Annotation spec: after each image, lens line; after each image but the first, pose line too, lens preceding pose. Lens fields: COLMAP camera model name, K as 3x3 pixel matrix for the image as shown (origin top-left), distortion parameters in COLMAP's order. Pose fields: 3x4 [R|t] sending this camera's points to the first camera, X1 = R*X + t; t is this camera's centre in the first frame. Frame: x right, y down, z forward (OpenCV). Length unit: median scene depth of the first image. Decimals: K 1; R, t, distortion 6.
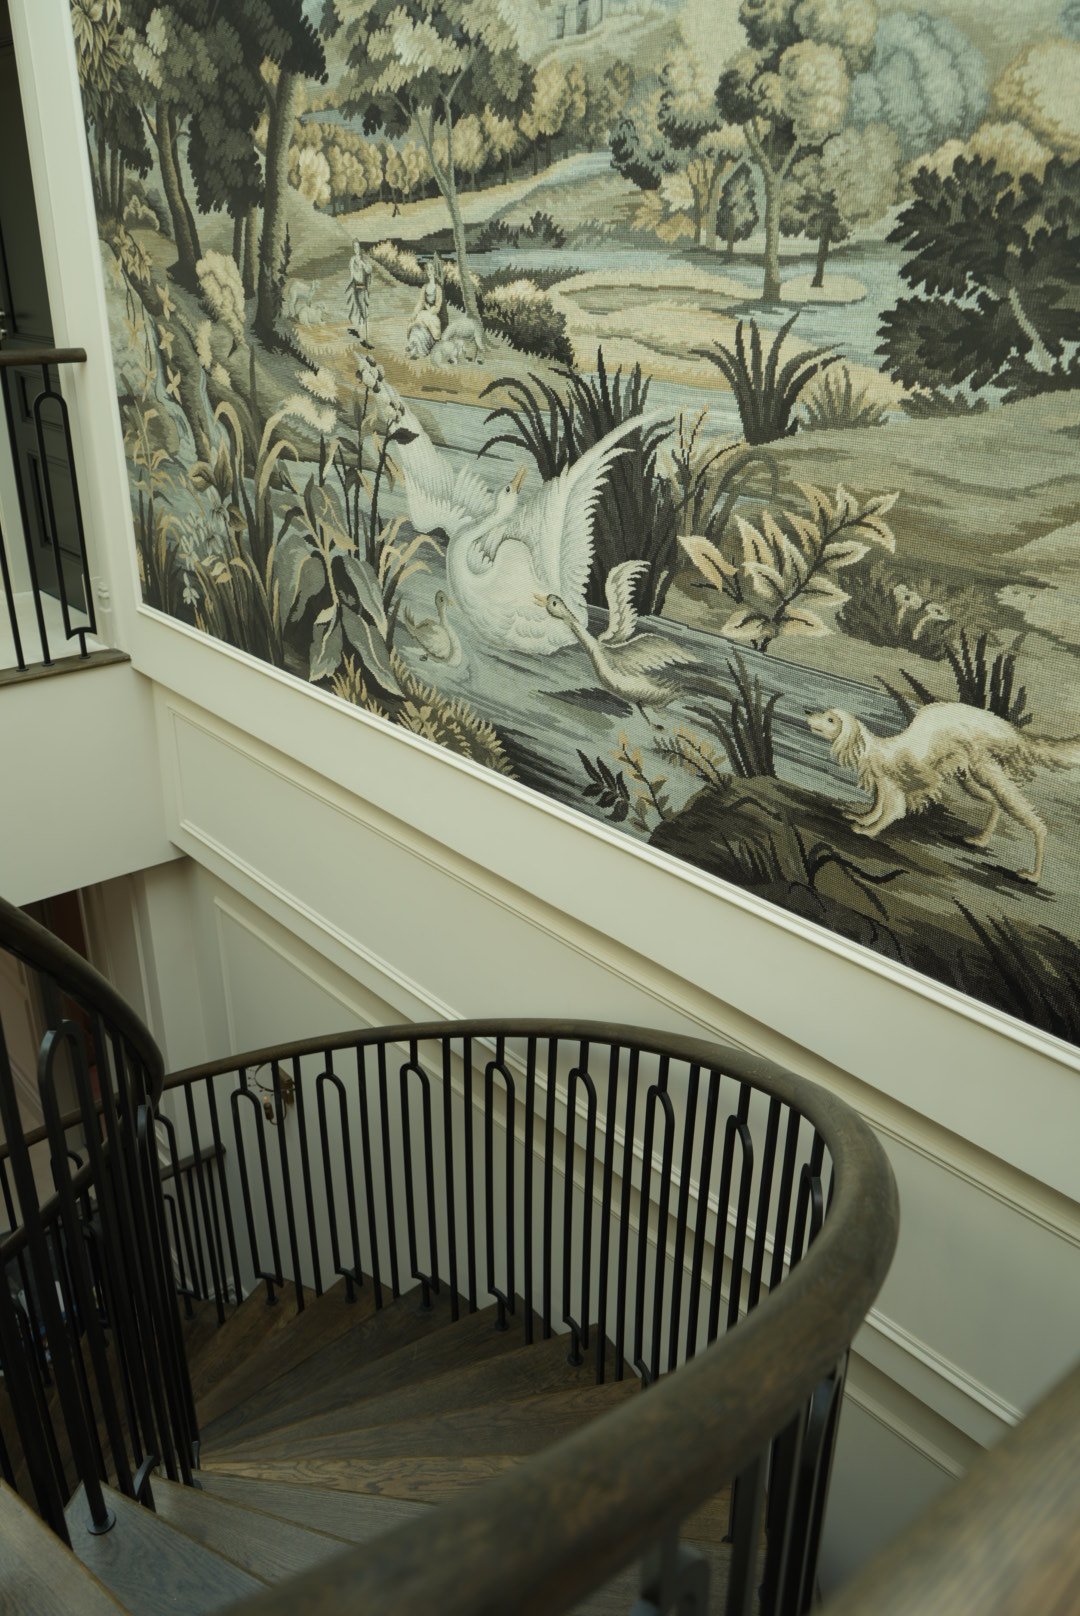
lens RADIAL K [[1286.1, 0, 538.8], [0, 1286.1, 812.1], [0, 0, 1]] dist [-0.022006, 0.021418]
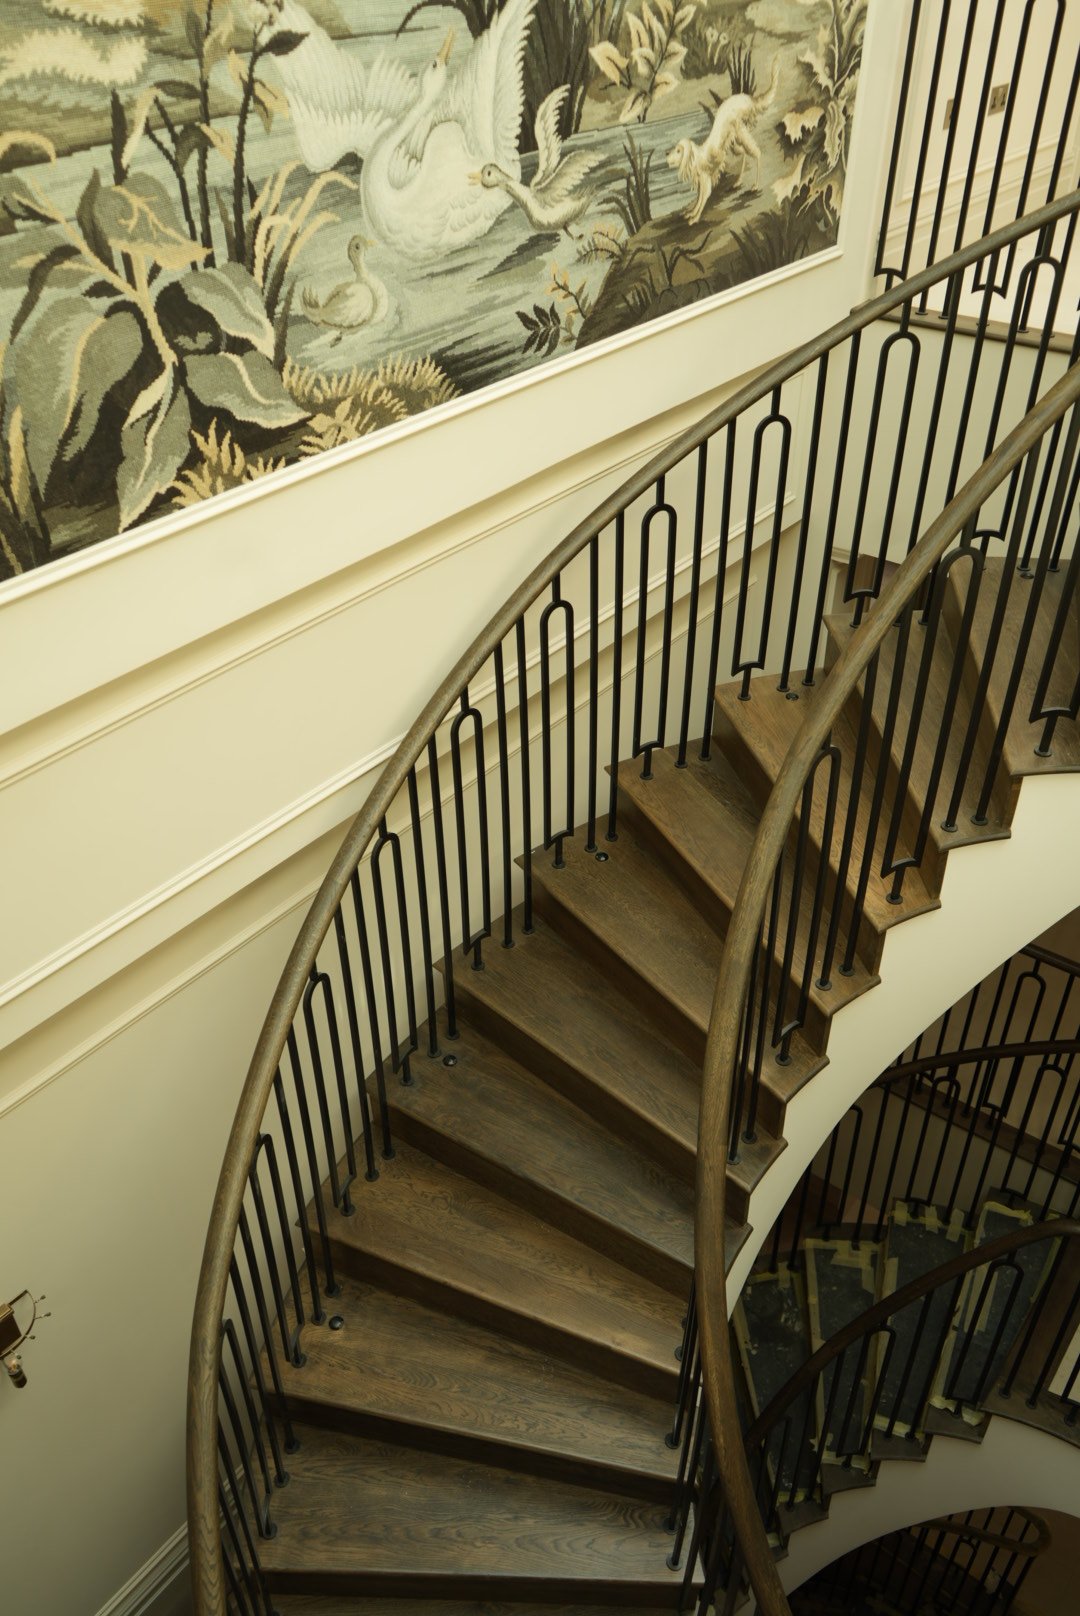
lens RADIAL K [[1286.1, 0, 546.3], [0, 1286.1, 806.1], [0, 0, 1]] dist [-0.022006, 0.021418]
pose [[-0.200709, -0.586204, 0.784908, -1.155962], [0.403615, 0.680571, 0.611489, -0.451636], [-0.892643, 0.439532, 0.100004, 1.156542]]
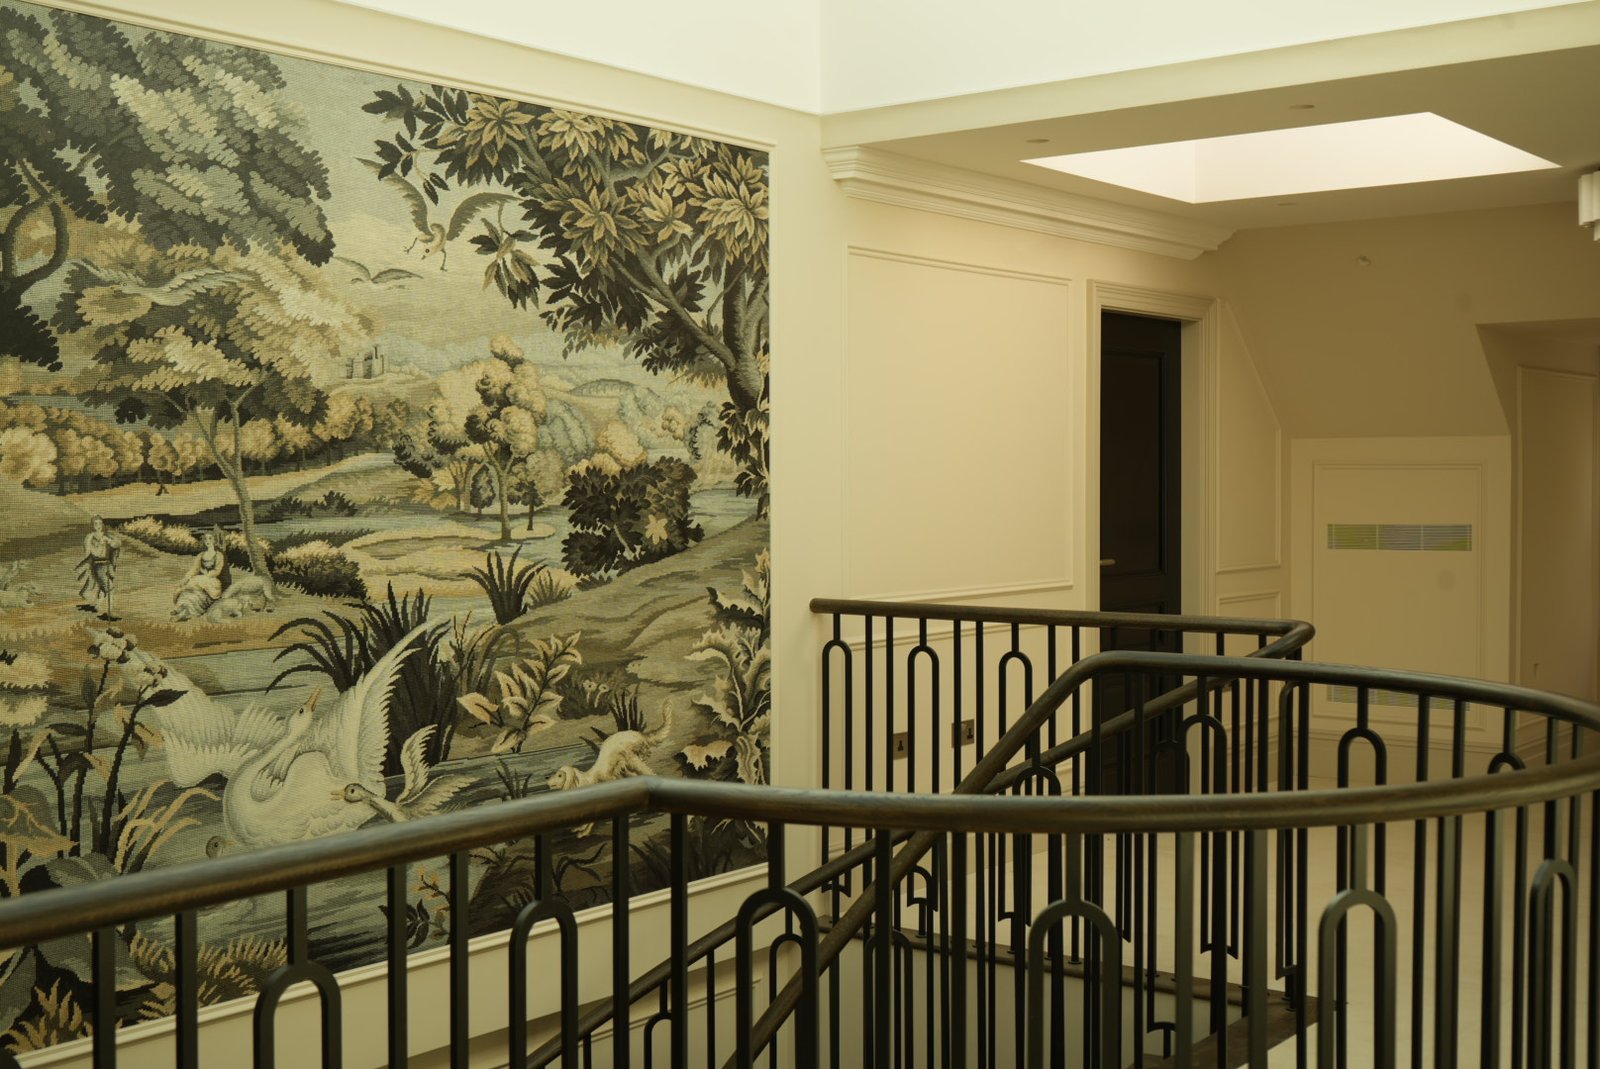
lens RADIAL K [[1948.4, 0, 801.3], [0, 1948.4, 532.3], [0, 0, 1]] dist [0.029908, 0.000000]
pose [[-0.210852, -0.031572, 0.977008, -1.968367], [0.403738, 0.907433, 0.116455, -0.453095], [-0.890246, 0.419010, -0.178587, 0.914842]]
